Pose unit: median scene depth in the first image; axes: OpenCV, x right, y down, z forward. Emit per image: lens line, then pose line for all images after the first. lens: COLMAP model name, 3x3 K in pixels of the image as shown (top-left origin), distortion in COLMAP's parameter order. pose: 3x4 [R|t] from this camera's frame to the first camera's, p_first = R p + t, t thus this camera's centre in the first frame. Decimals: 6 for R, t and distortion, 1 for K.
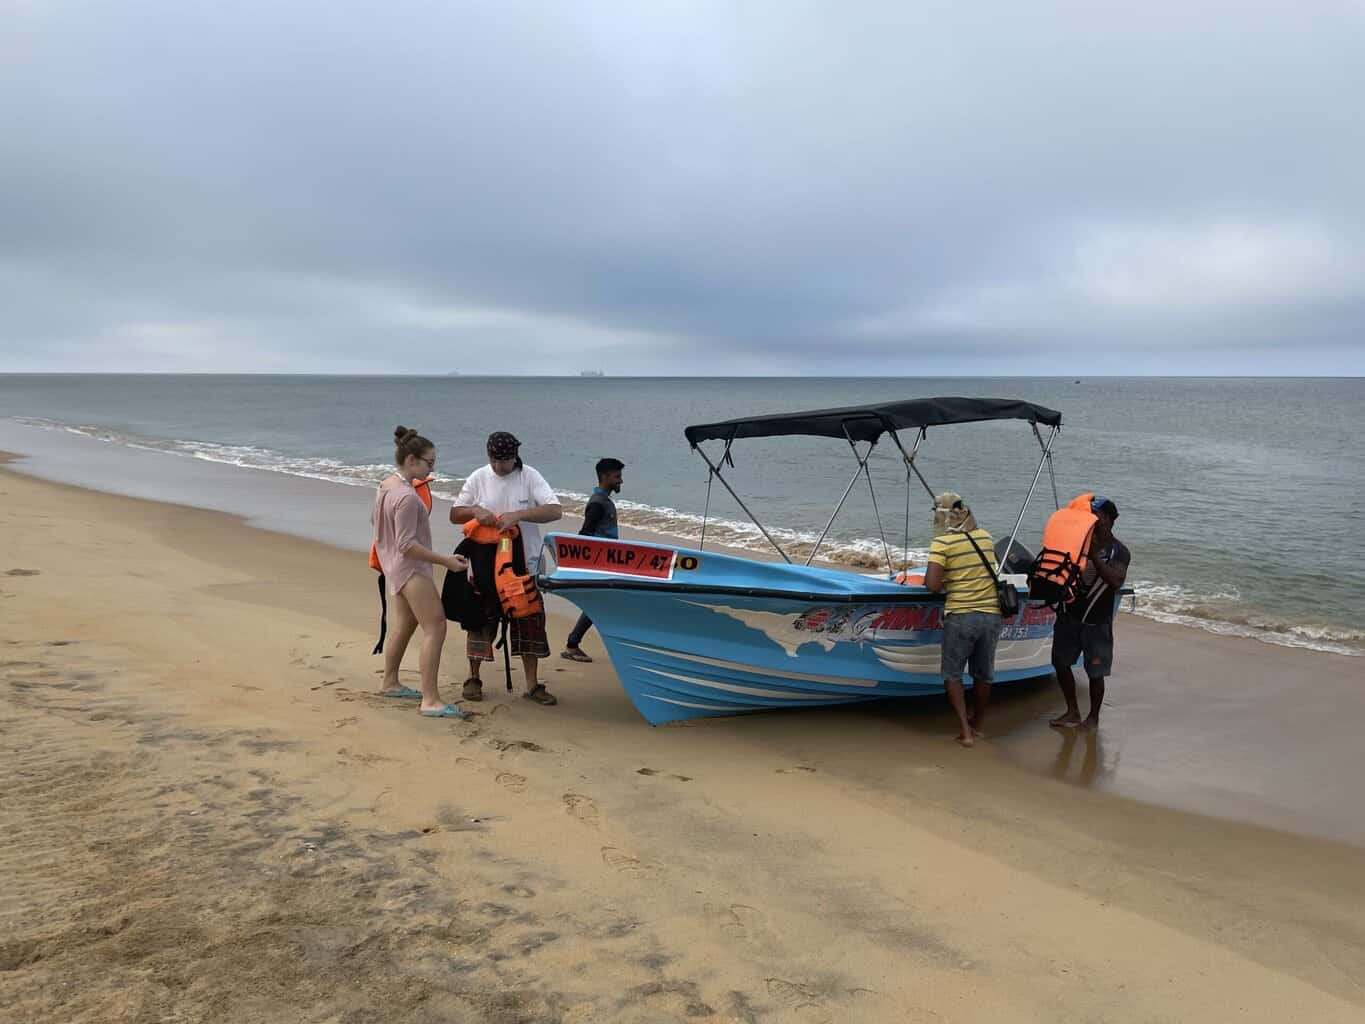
lens RADIAL K [[1048.8, 0, 680.3], [0, 1048.8, 517.4], [0, 0, 1]] dist [-0.012924, -0.037756]
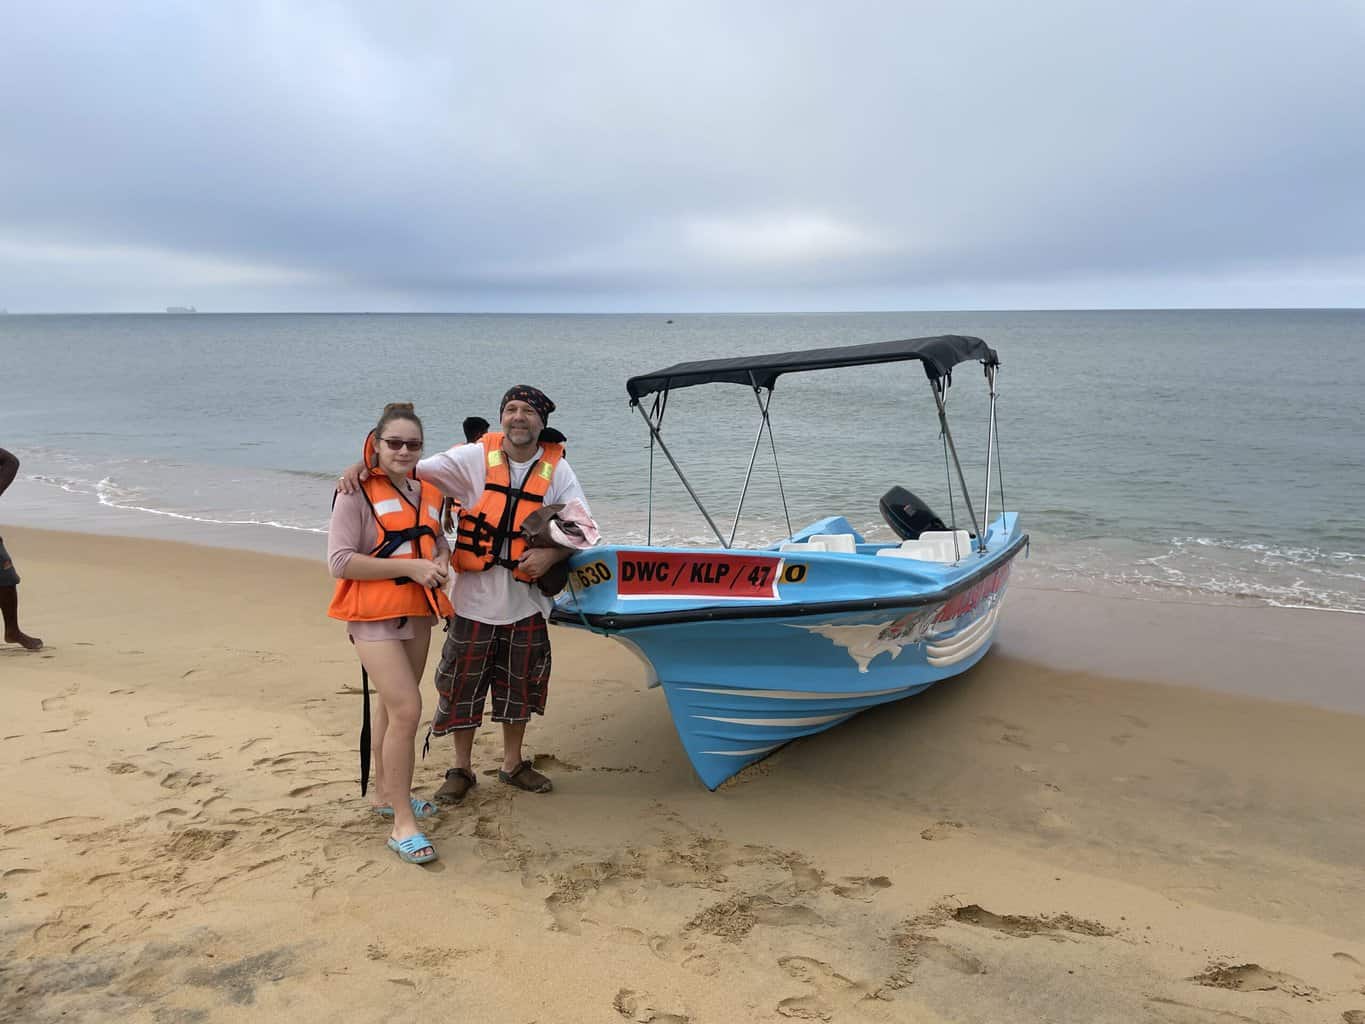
lens RADIAL K [[1048.8, 0, 684.1], [0, 1048.8, 505.0], [0, 0, 1]] dist [-0.012924, -0.037756]
pose [[0.932037, -0.067552, 0.356012, -0.316055], [0.050061, 0.997053, 0.058128, -0.048580], [-0.358889, -0.036355, 0.932672, 0.355789]]
